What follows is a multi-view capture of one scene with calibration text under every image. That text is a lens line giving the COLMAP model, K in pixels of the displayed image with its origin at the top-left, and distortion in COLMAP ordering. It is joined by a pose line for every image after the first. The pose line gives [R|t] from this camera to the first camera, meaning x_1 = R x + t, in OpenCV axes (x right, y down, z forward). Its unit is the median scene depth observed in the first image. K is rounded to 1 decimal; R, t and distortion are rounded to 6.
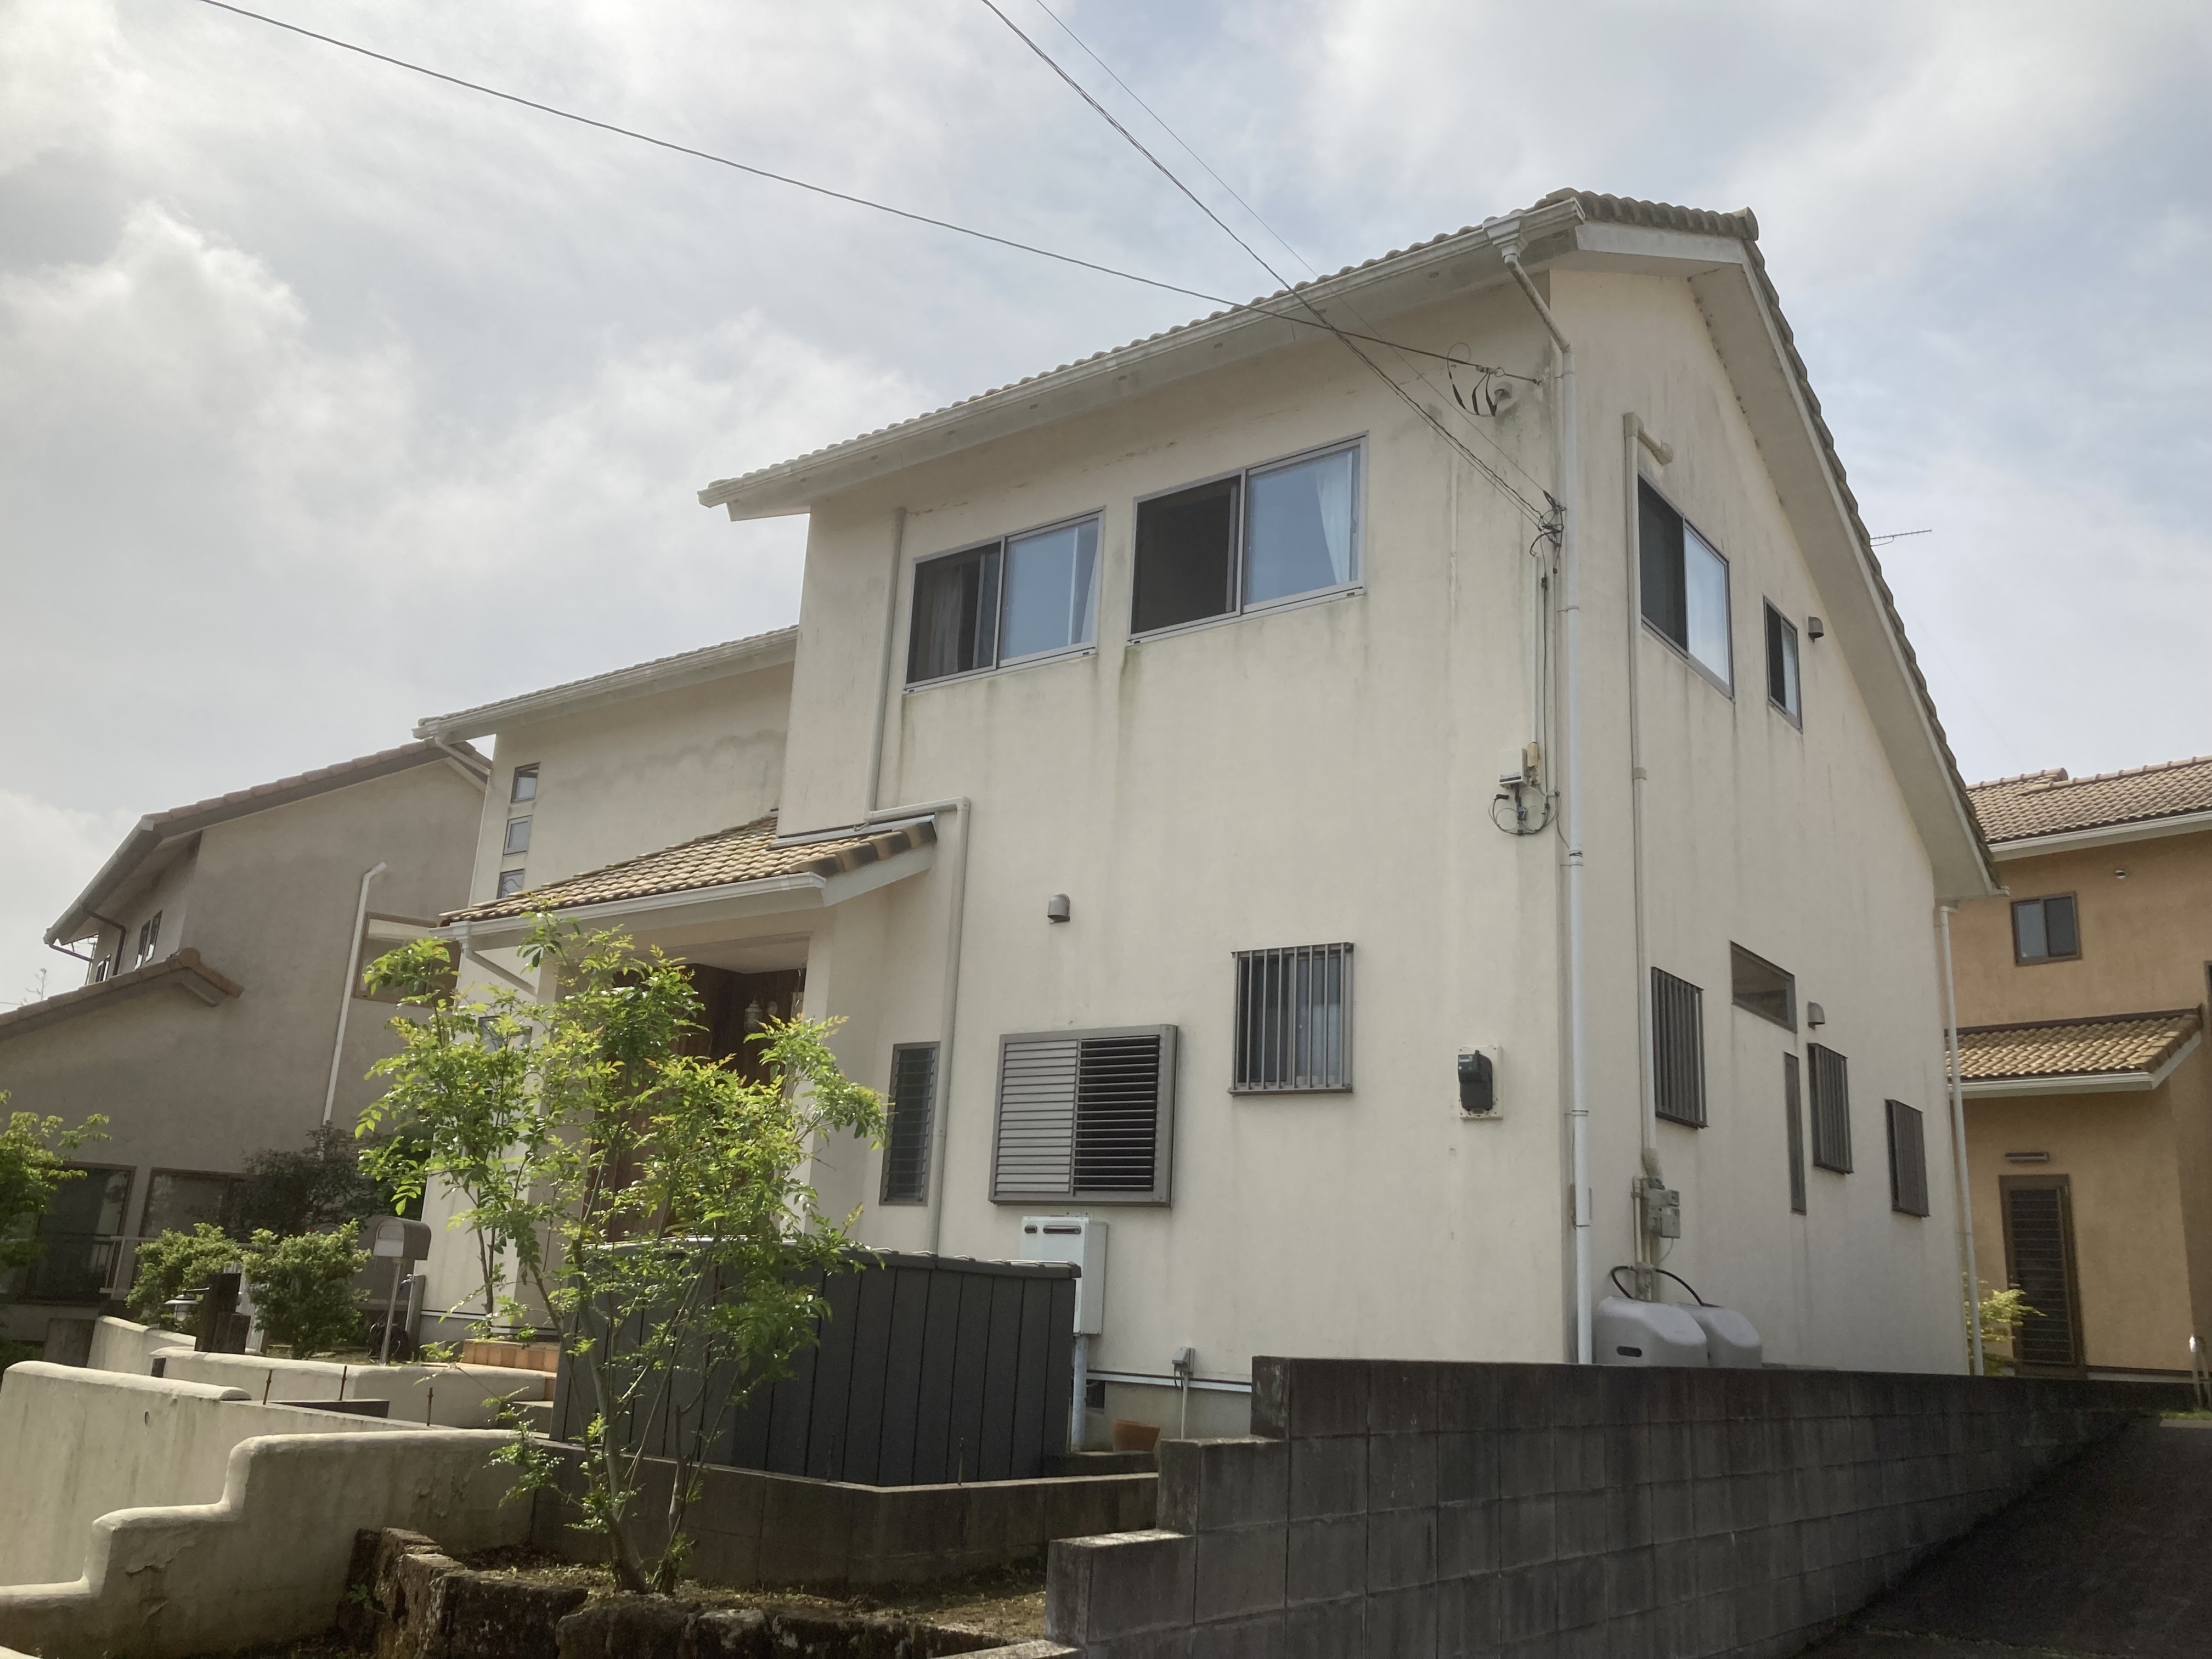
lens RADIAL K [[1770.1, 0, 1106.0], [0, 1770.1, 829.5], [0, 0, 1]] dist [-0.001231, -0.000478]
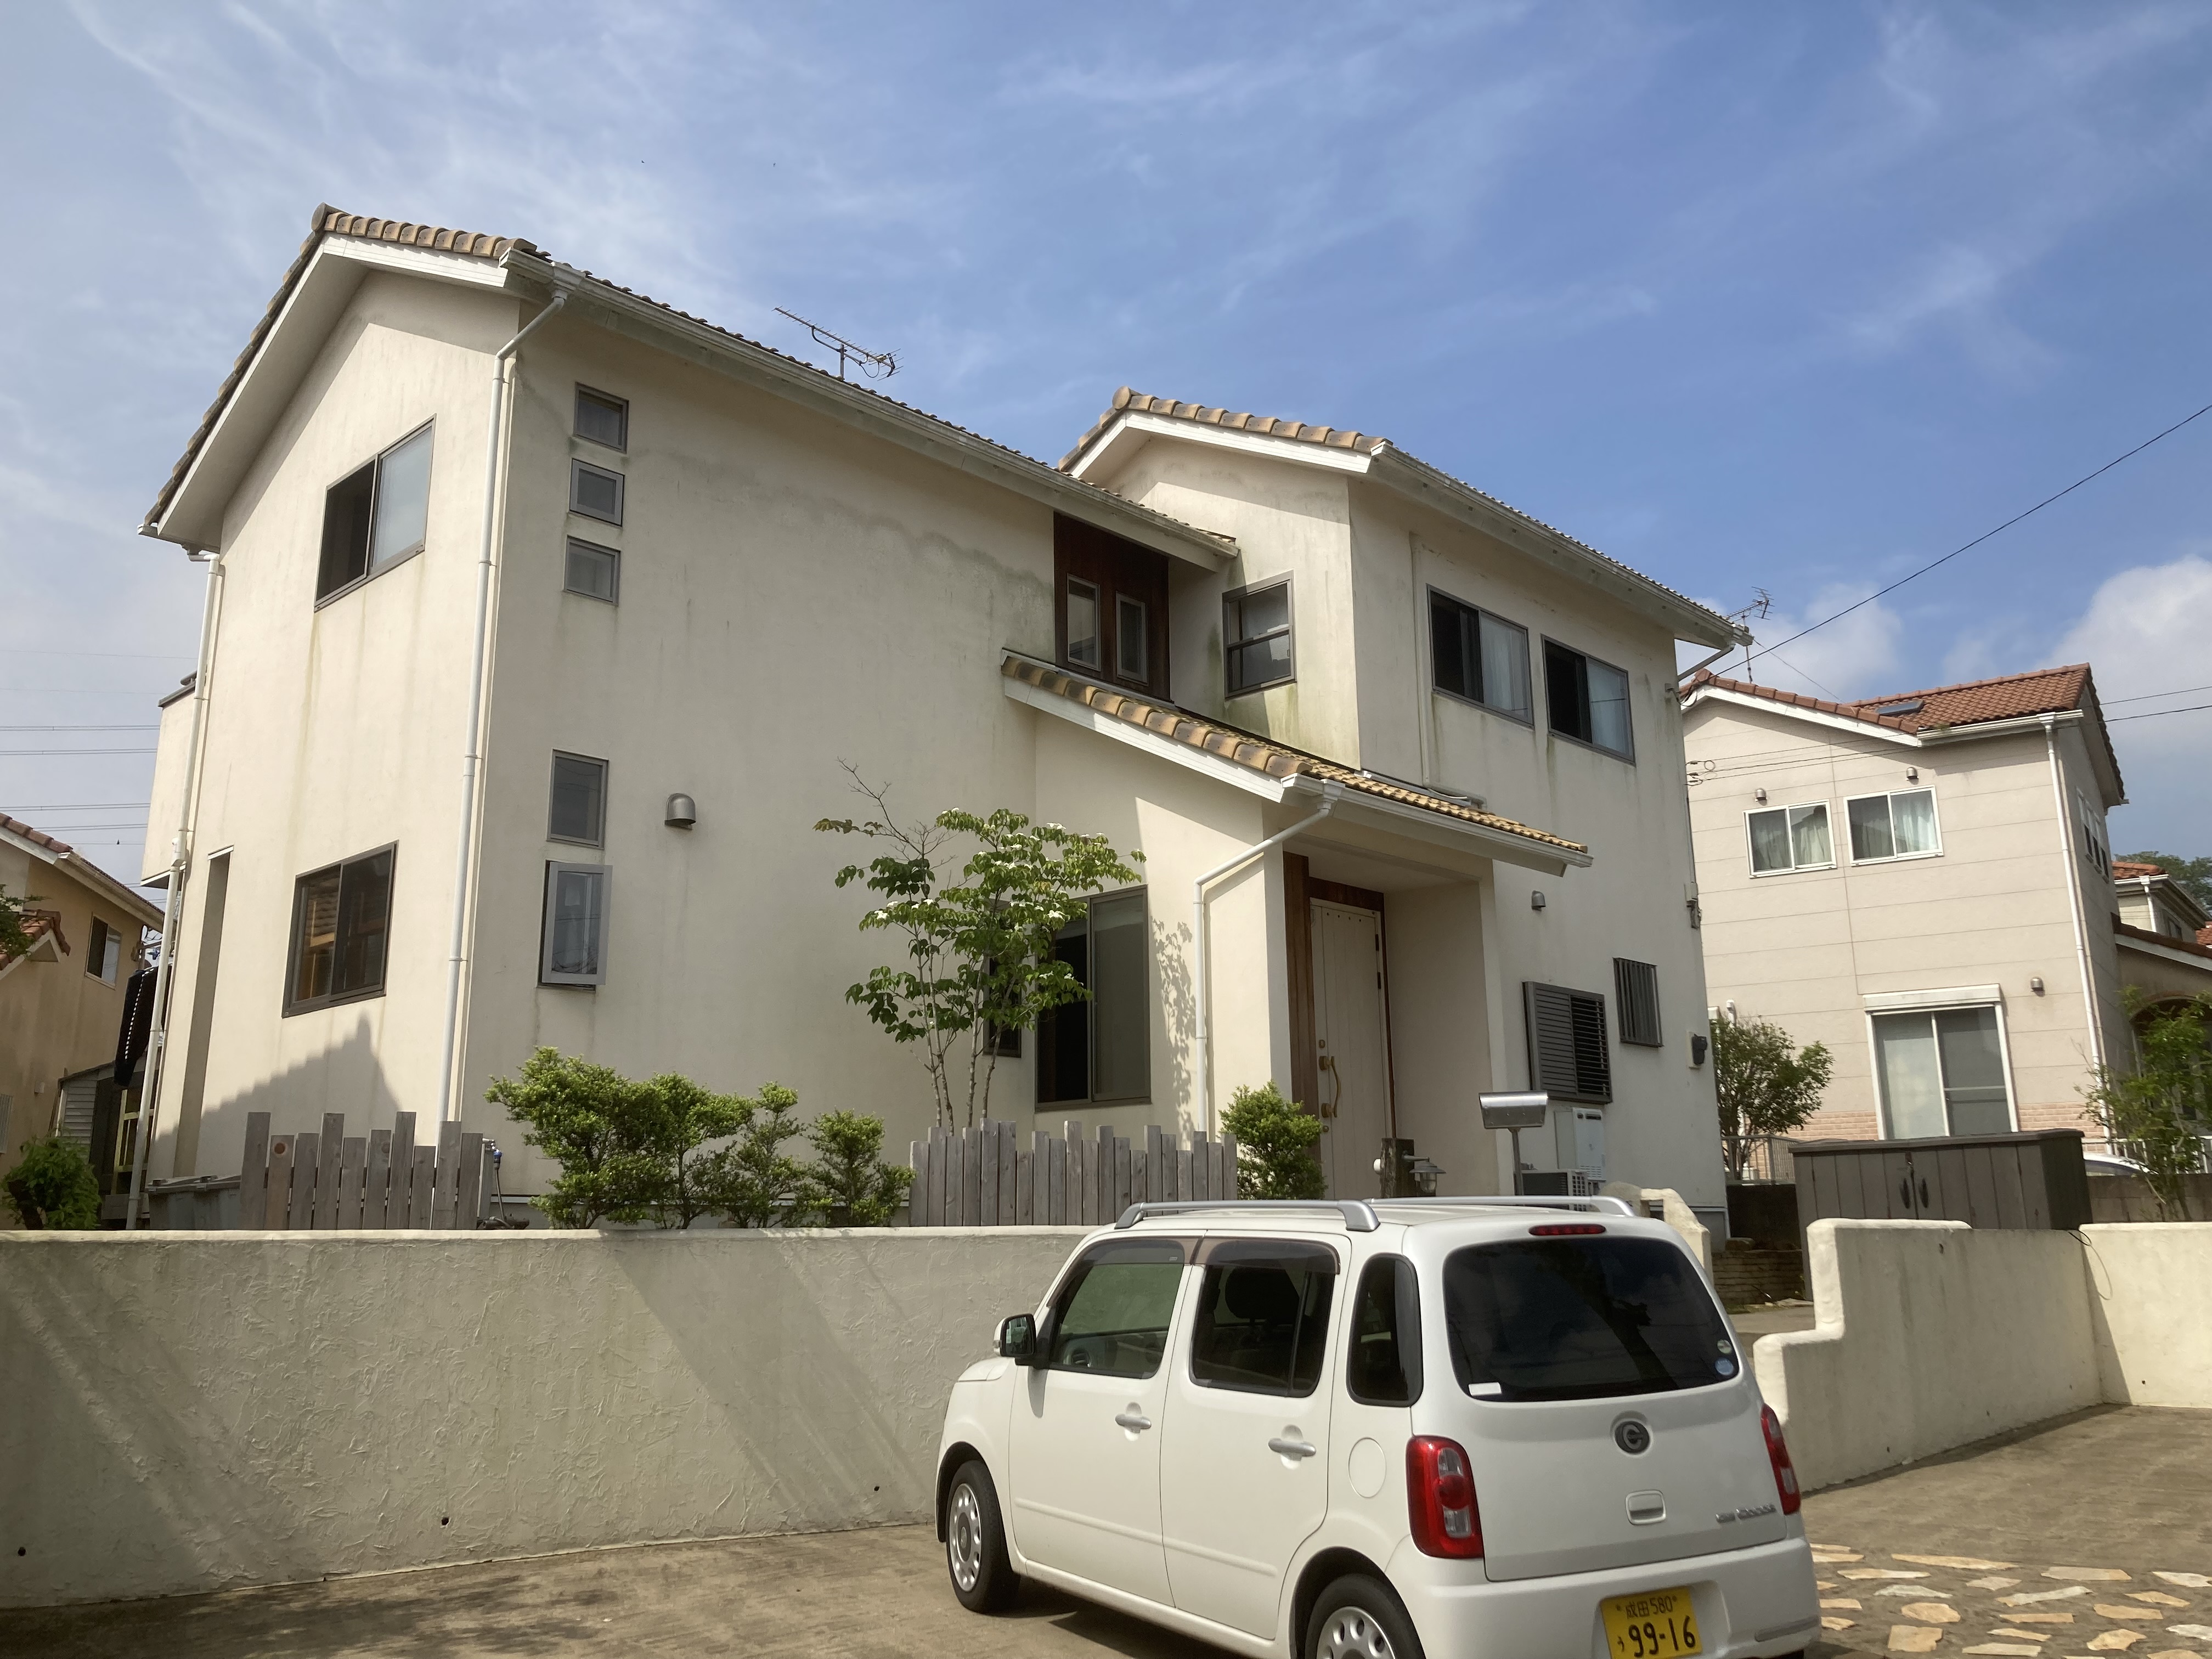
lens RADIAL K [[1770.1, 0, 1106.0], [0, 1770.1, 829.5], [0, 0, 1]] dist [-0.001231, -0.000478]
pose [[0.143500, 0.176421, 0.973799, -1.493006], [-0.243894, 0.959938, -0.137969, 0.272833], [-0.959126, -0.217705, 0.180779, 1.066835]]
